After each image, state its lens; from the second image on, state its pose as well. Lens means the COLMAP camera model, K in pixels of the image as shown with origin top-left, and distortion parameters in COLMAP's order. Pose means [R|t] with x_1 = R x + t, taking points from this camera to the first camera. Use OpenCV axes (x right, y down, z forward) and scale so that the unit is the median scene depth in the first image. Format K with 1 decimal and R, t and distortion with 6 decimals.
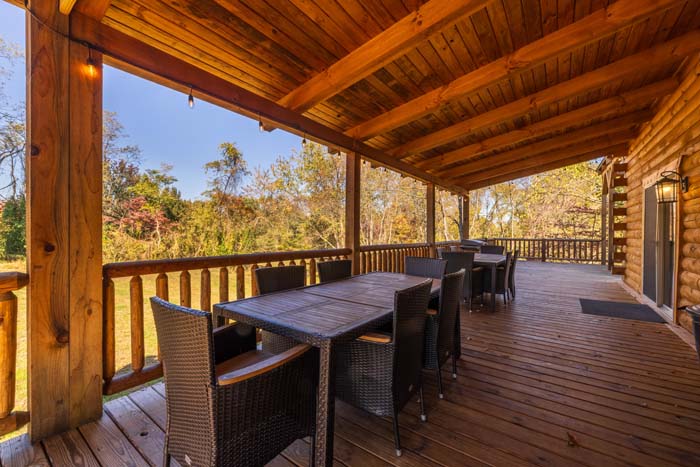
lens RADIAL K [[291.5, 0, 351.4], [0, 291.5, 236.1], [0, 0, 1]] dist [-0.001829, -0.000251]
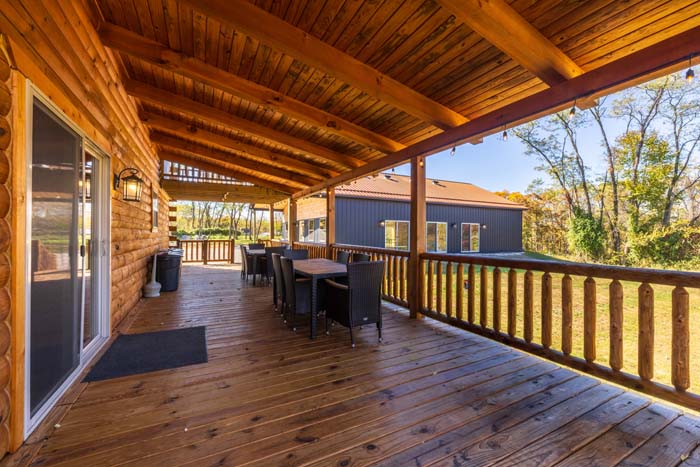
lens RADIAL K [[291.5, 0, 351.4], [0, 291.5, 236.1], [0, 0, 1]] dist [-0.001829, -0.000251]
pose [[-0.441326, -0.010890, -0.897281, 2.166656], [-0.008851, 0.999931, -0.007782, -0.002063], [0.897303, 0.004508, -0.441392, 2.494976]]
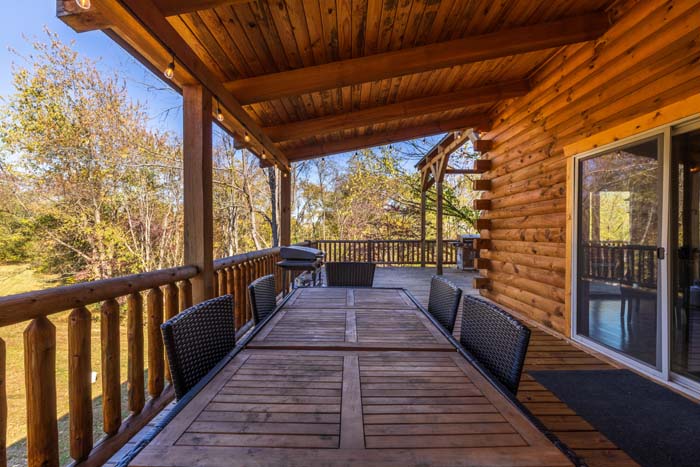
lens RADIAL K [[291.5, 0, 351.4], [0, 291.5, 236.1], [0, 0, 1]] dist [-0.001829, -0.000251]
pose [[0.810532, -0.007141, 0.585651, 0.101785], [0.008805, 0.999961, 0.000007, -0.003007], [-0.585628, 0.005151, 0.810563, 0.288386]]
